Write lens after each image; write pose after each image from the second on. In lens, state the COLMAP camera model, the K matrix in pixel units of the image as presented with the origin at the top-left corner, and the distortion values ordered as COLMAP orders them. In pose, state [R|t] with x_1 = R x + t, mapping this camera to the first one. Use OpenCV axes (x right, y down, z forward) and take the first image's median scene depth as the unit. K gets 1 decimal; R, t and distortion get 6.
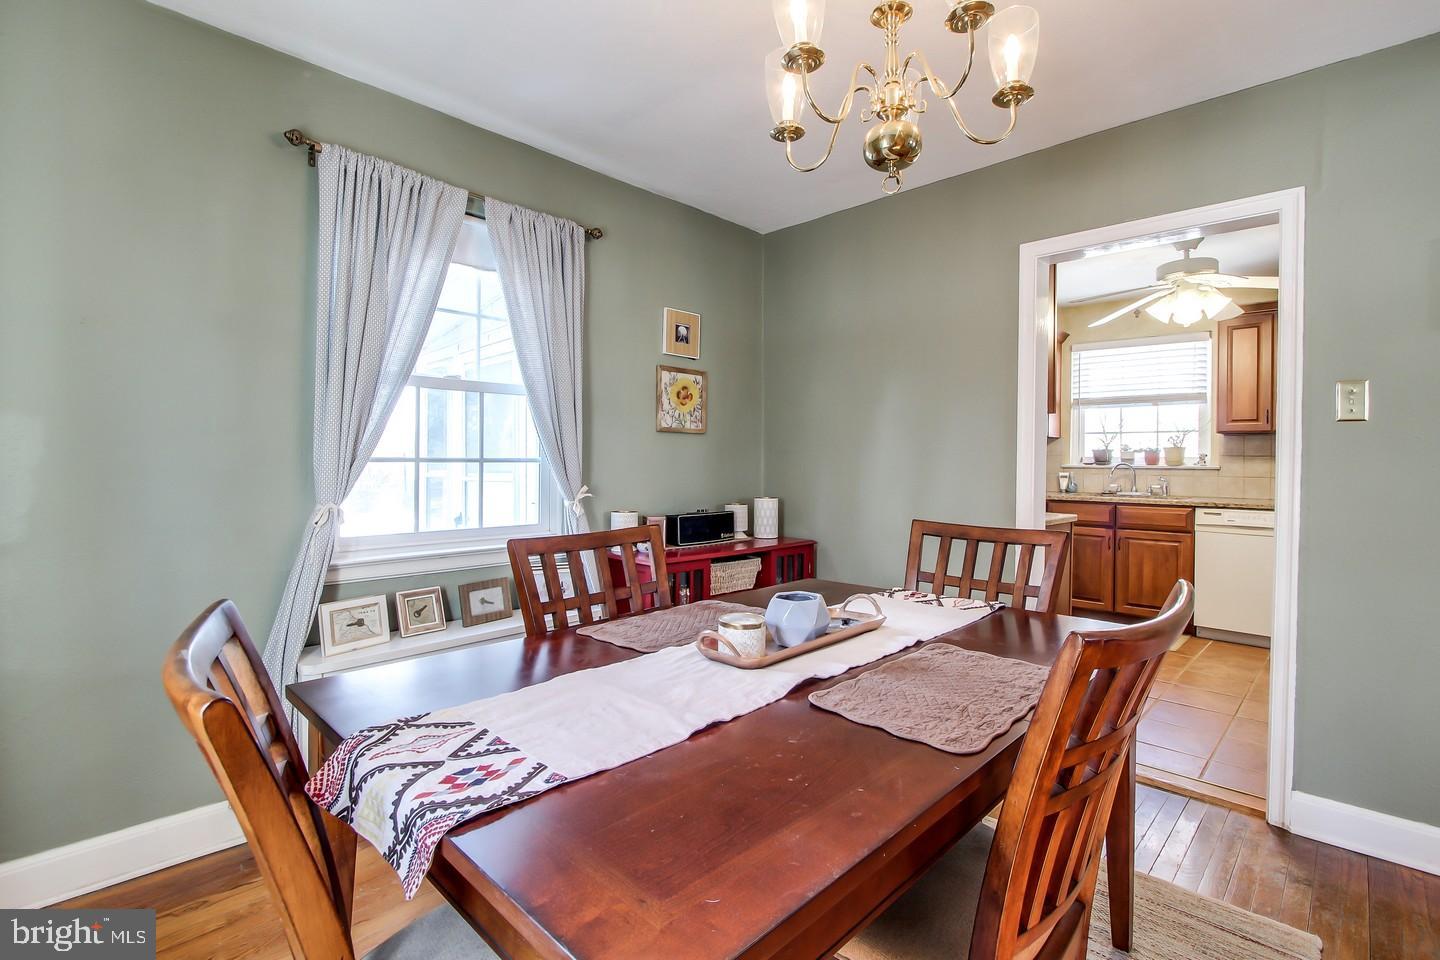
lens RADIAL K [[665.0, 0, 732.9], [0, 665.0, 465.5], [0, 0, 1]] dist [-0.003152, 0.000239]
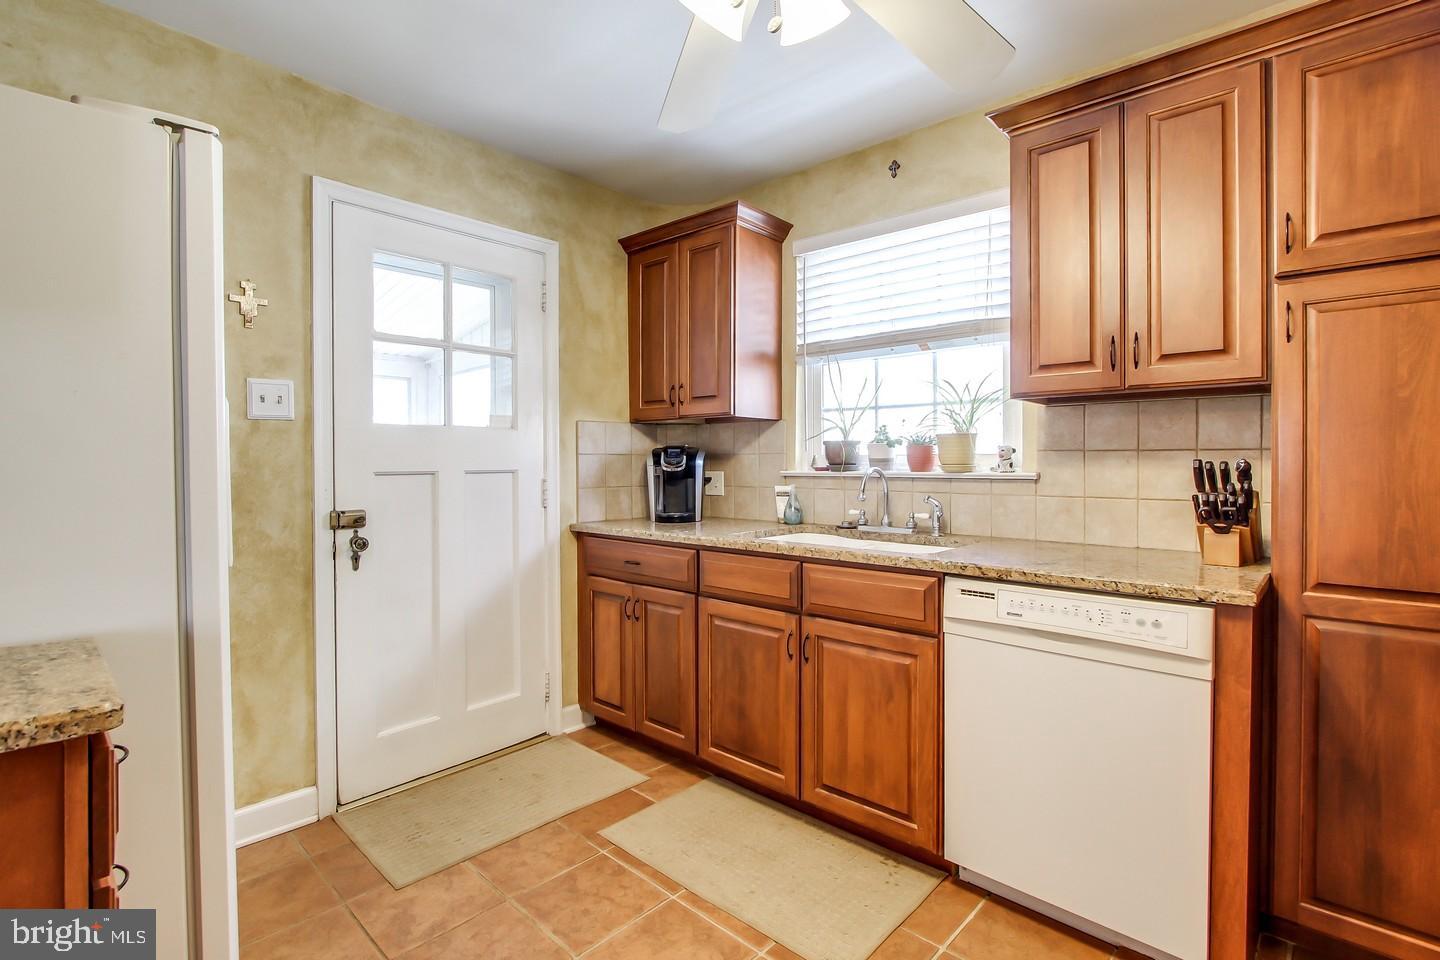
lens RADIAL K [[683.4, 0, 715.6], [0, 683.4, 465.9], [0, 0, 1]] dist [-0.013810, -0.000095]
pose [[0.999842, -0.006730, 0.016468, 0.499261], [0.006815, 0.999964, -0.005144, -0.003228], [-0.016432, 0.005256, 0.999851, 0.527391]]
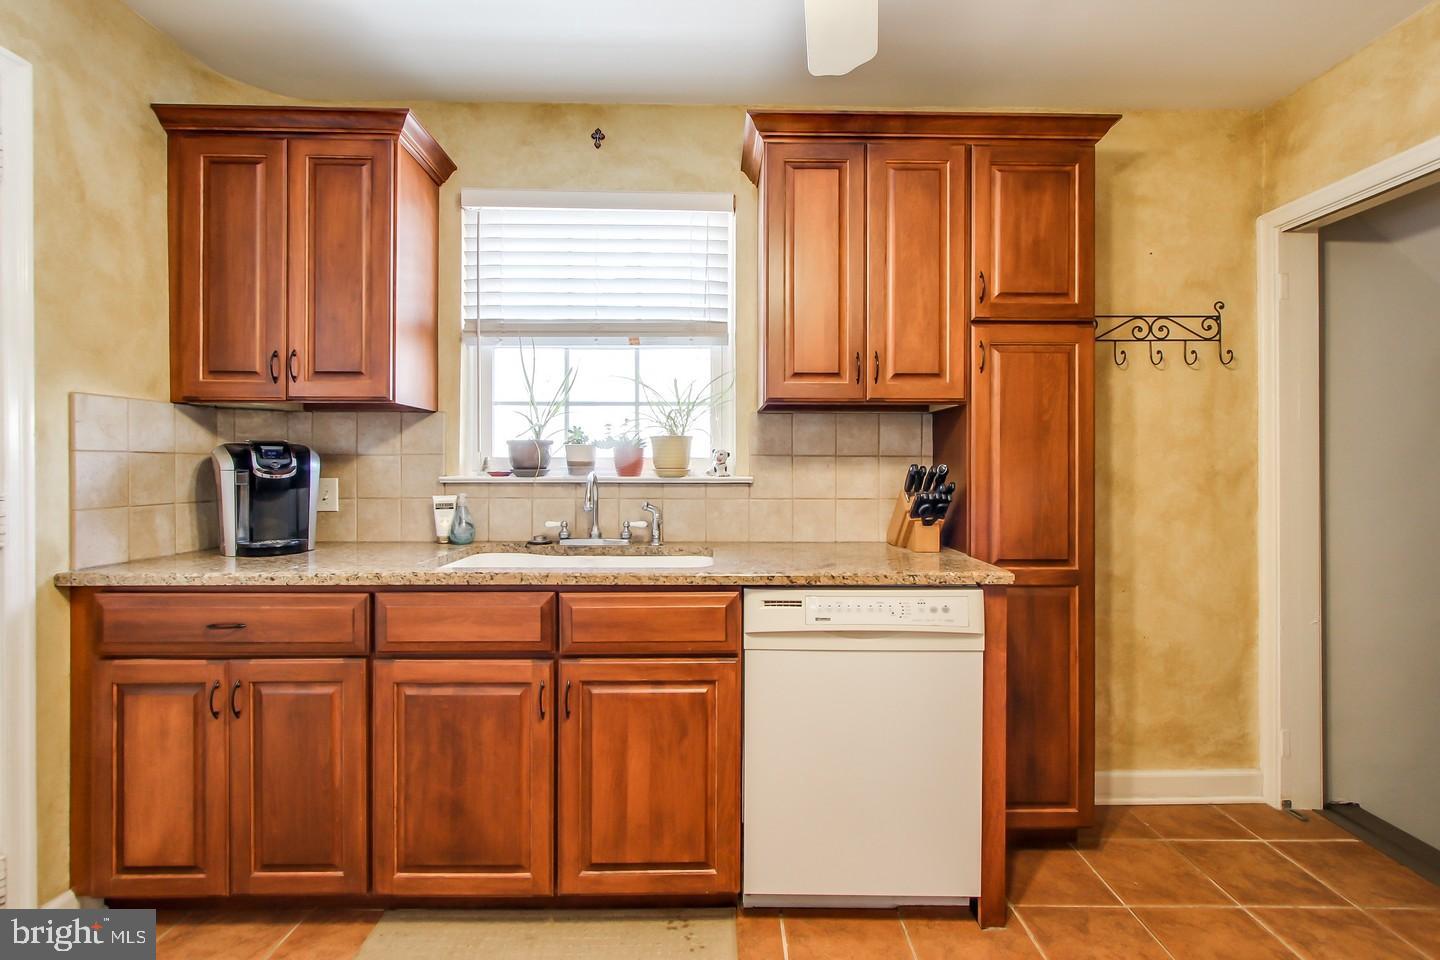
lens RADIAL K [[665.0, 0, 732.9], [0, 665.0, 465.5], [0, 0, 1]] dist [-0.003152, 0.000239]
pose [[0.711587, -0.004708, 0.702582, 0.384983], [0.009929, 0.999945, -0.003356, -0.005727], [-0.702528, 0.009364, 0.711595, 0.665555]]
